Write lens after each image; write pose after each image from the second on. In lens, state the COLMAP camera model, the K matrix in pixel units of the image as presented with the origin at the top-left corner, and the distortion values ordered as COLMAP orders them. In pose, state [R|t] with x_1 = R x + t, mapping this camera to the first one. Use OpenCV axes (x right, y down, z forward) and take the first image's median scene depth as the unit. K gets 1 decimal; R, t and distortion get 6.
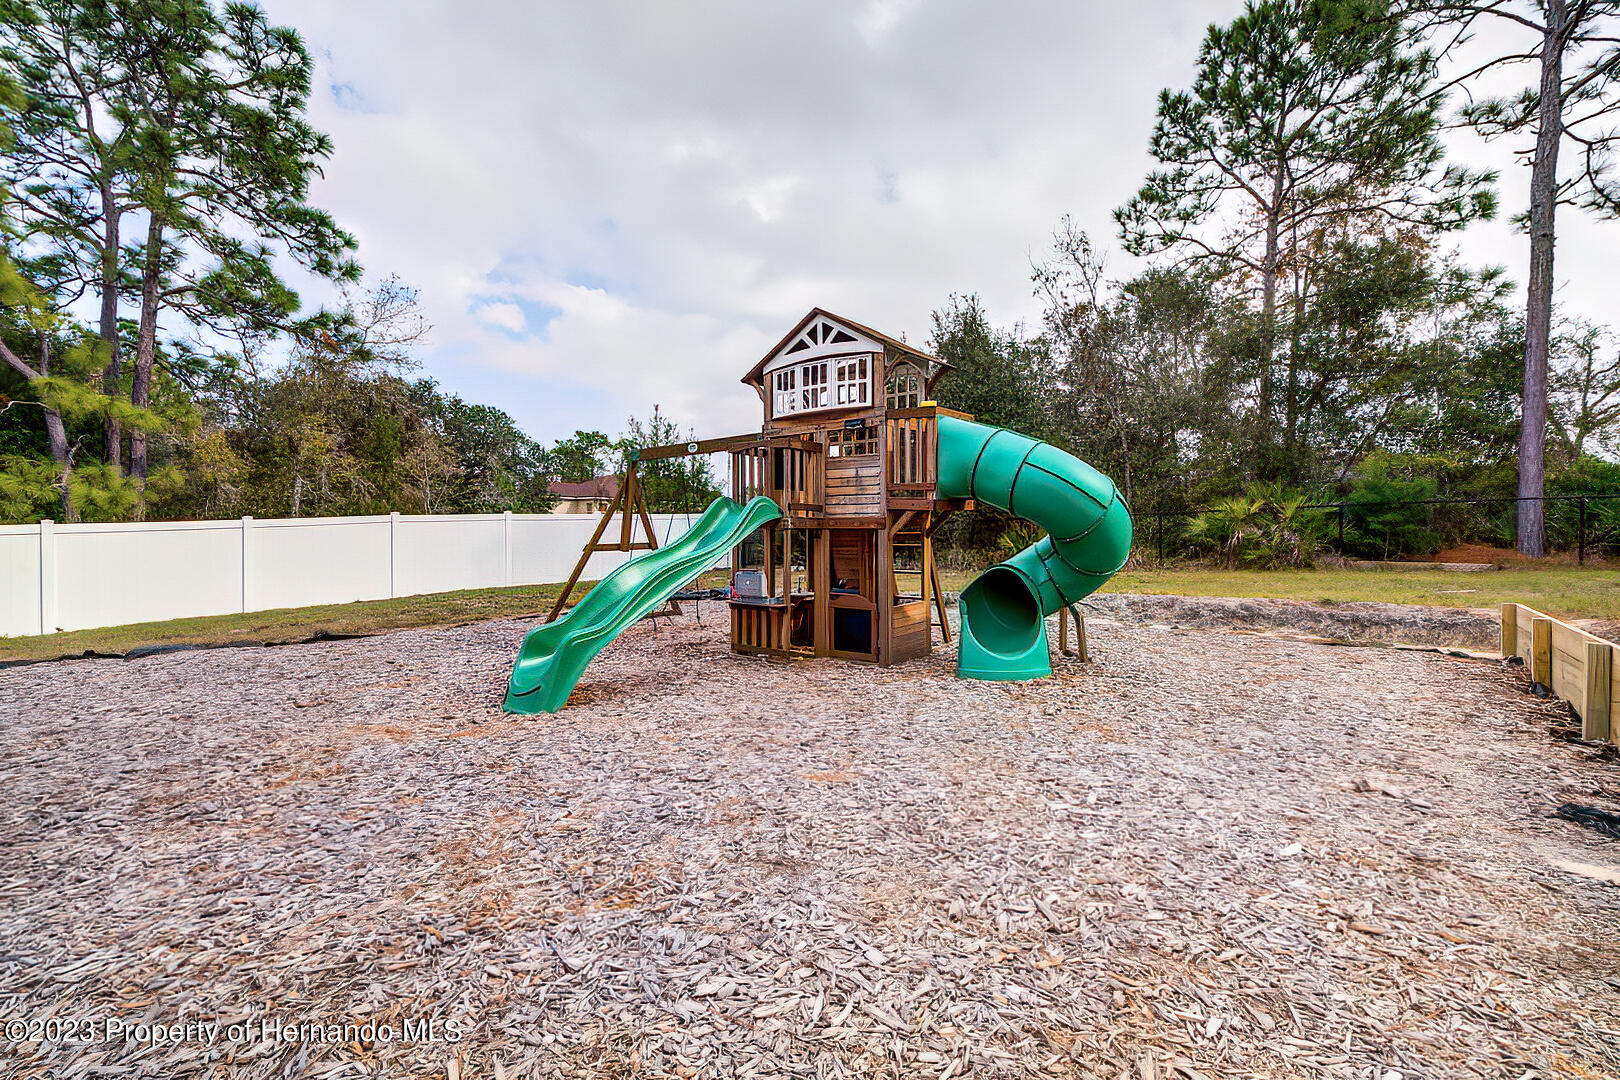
lens RADIAL K [[709.2, 0, 785.3], [0, 709.2, 538.7], [0, 0, 1]] dist [-0.016672, -0.000170]
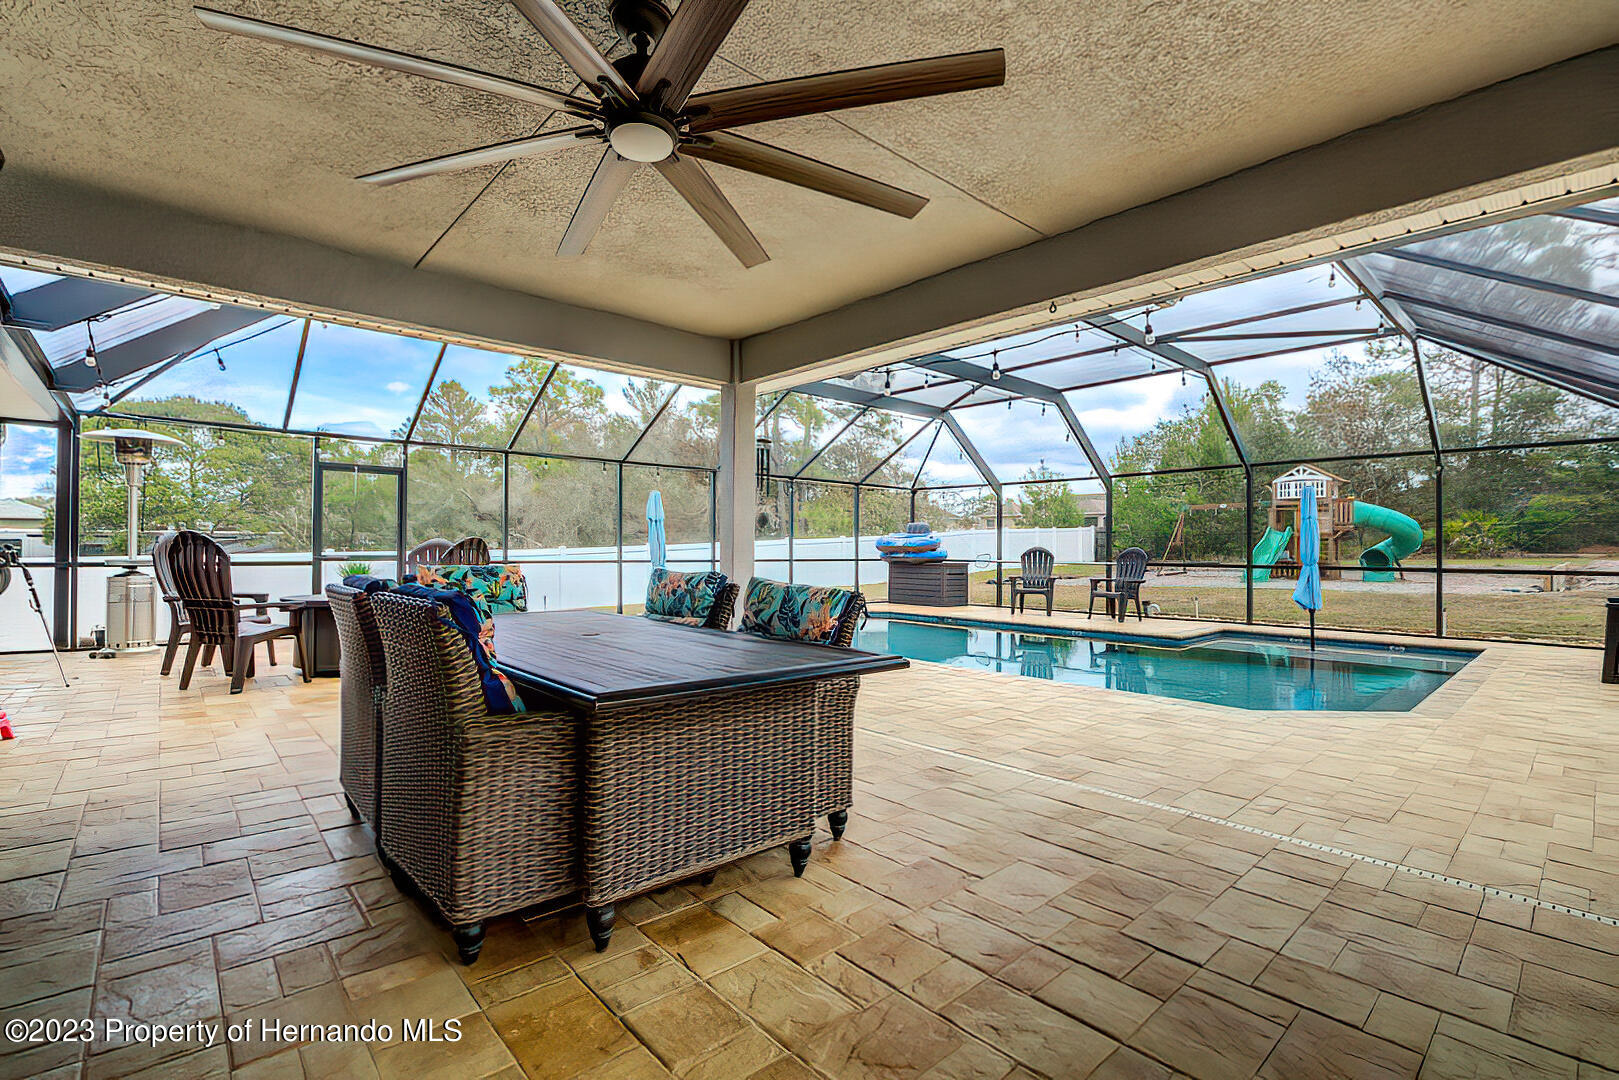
lens RADIAL K [[708.8, 0, 784.9], [0, 708.8, 538.7], [0, 0, 1]] dist [-0.016672, -0.000170]
pose [[0.983807, -0.000980, -0.179229, -0.802543], [-0.000628, 0.999960, -0.008915, 0.010335], [0.179230, 0.008883, 0.983767, -1.177493]]
